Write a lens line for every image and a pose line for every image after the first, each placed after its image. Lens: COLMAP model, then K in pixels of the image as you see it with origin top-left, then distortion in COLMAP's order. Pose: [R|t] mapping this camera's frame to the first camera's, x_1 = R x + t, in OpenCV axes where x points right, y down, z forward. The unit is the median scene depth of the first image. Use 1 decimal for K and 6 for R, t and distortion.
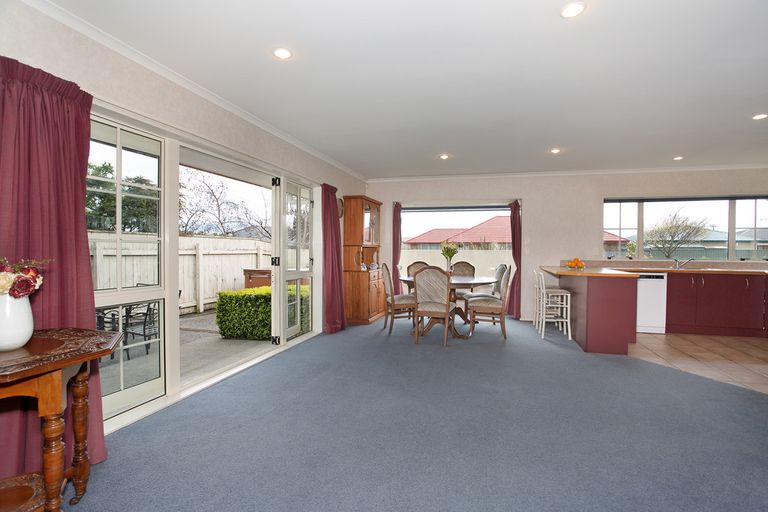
lens RADIAL K [[369.4, 0, 386.1], [0, 369.4, 254.2], [0, 0, 1]] dist [-0.029527, -0.000287]
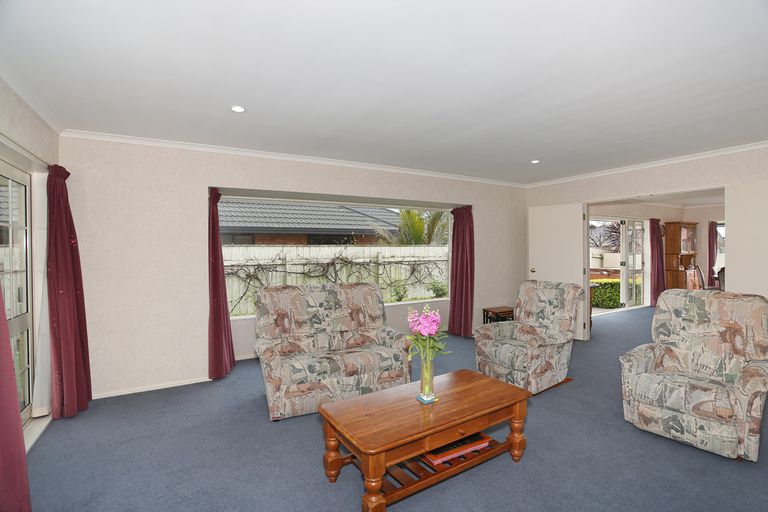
lens RADIAL K [[369.4, 0, 387.2], [0, 369.4, 249.3], [0, 0, 1]] dist [-0.029527, -0.000287]
pose [[0.719813, -0.002946, -0.694162, 0.115350], [0.001219, 0.999995, -0.002980, -0.043932], [0.694167, 0.001299, 0.719813, -1.021319]]
